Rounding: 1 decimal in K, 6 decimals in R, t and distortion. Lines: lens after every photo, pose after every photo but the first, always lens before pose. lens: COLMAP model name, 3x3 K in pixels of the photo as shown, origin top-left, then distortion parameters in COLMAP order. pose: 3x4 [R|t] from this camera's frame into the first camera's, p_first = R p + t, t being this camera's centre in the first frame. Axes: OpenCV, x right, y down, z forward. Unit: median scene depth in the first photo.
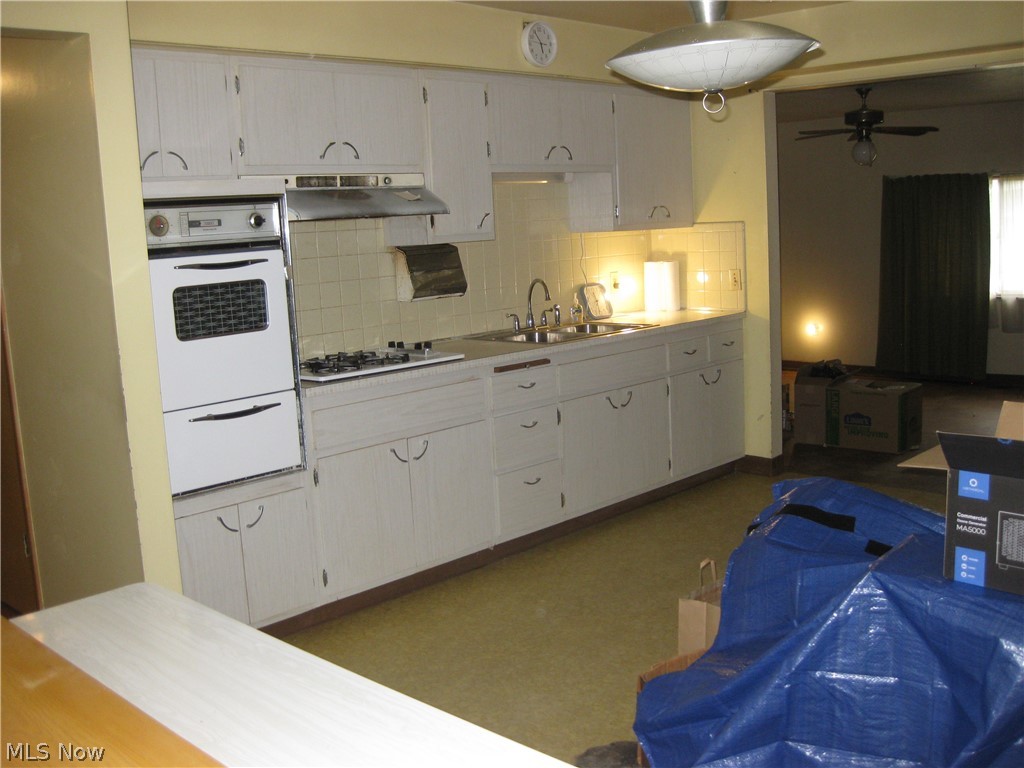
lens RADIAL K [[1046.8, 0, 513.6], [0, 1046.8, 389.4], [0, 0, 1]] dist [-0.187291, 0.154745]
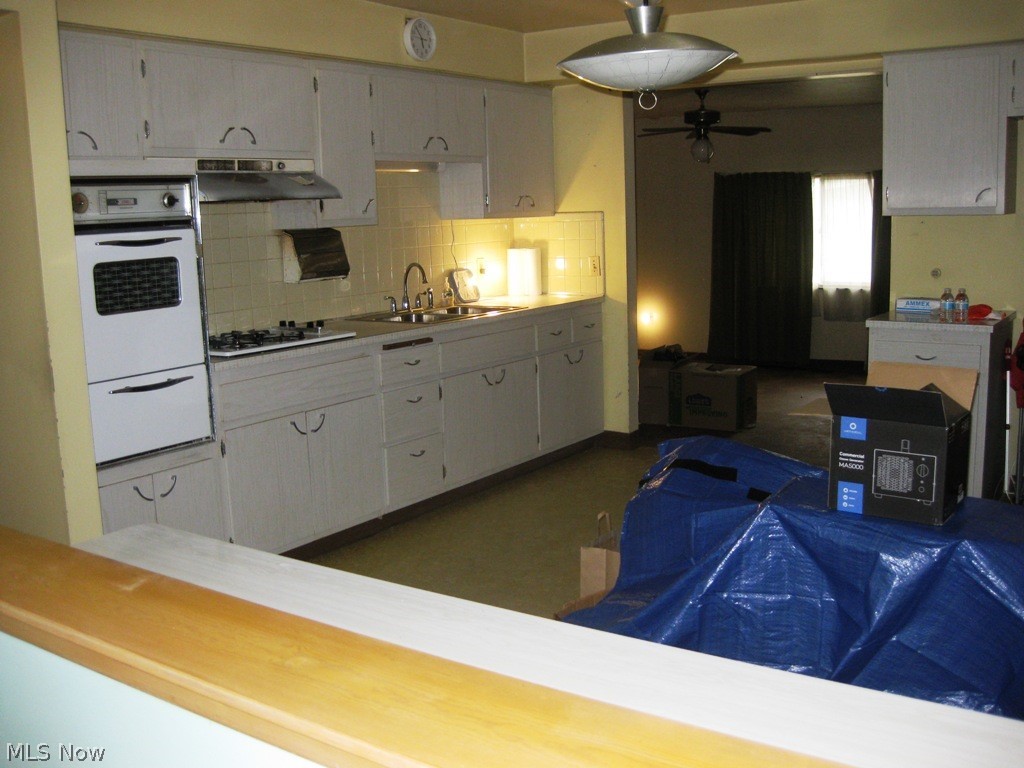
lens RADIAL K [[1046.8, 0, 513.6], [0, 1046.8, 389.4], [0, 0, 1]] dist [-0.187291, 0.154745]
pose [[0.985435, -0.008113, 0.169857, -0.072329], [0.007126, 0.999954, 0.006415, 0.019066], [-0.169902, -0.005111, 0.985448, -0.062136]]
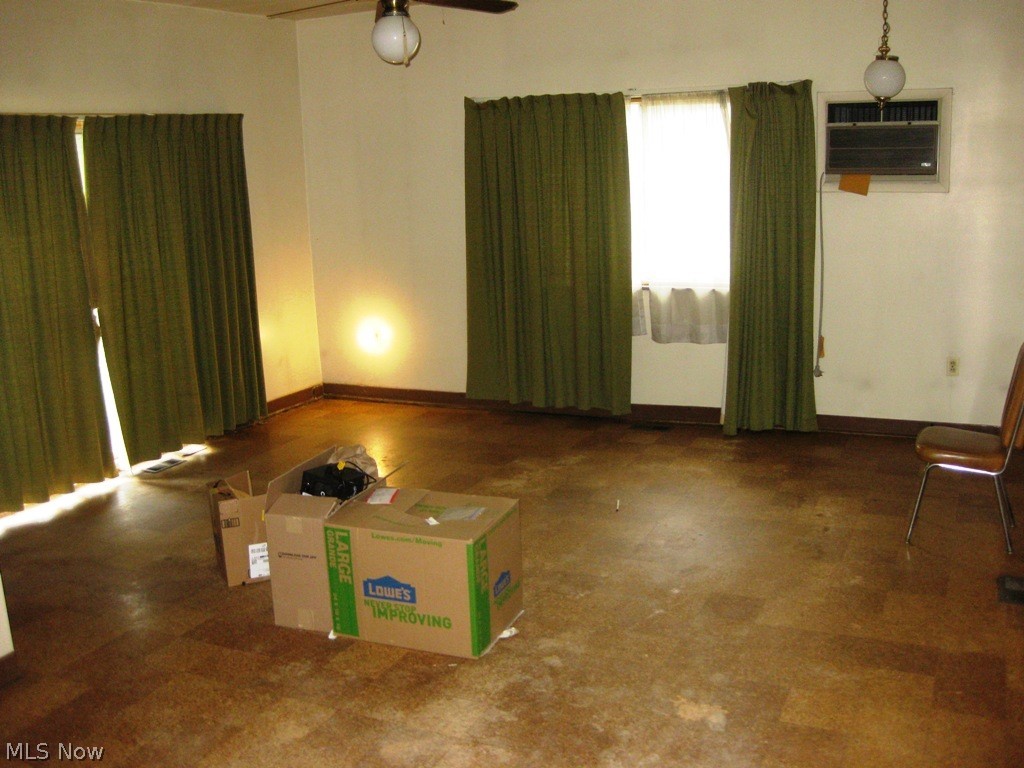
lens RADIAL K [[1046.8, 0, 513.6], [0, 1046.8, 389.4], [0, 0, 1]] dist [-0.187291, 0.154745]
pose [[0.942865, -0.064047, 0.326962, 0.453996], [0.047619, 0.997179, 0.058015, -0.172717], [-0.329755, -0.039130, 0.943255, 1.005467]]
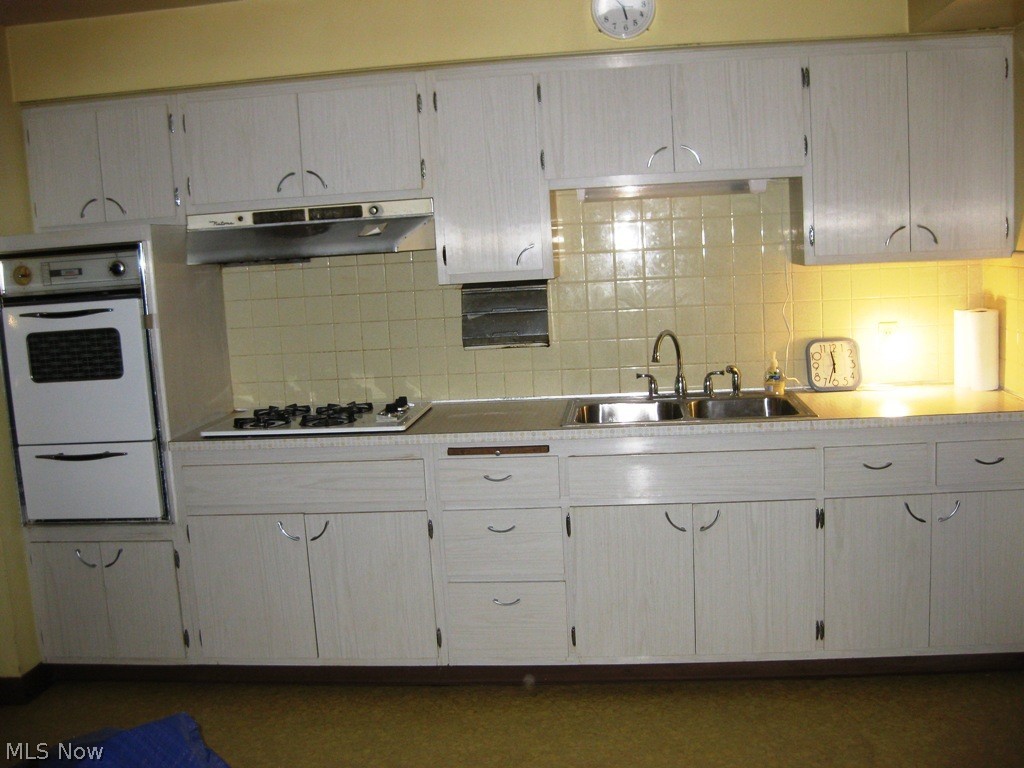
lens RADIAL K [[1046.8, 0, 513.6], [0, 1046.8, 389.4], [0, 0, 1]] dist [-0.187291, 0.154745]
pose [[0.621677, 0.122662, -0.773610, 0.656726], [-0.099236, 0.992038, 0.077549, -0.139234], [0.776962, 0.028559, 0.628899, 0.583612]]
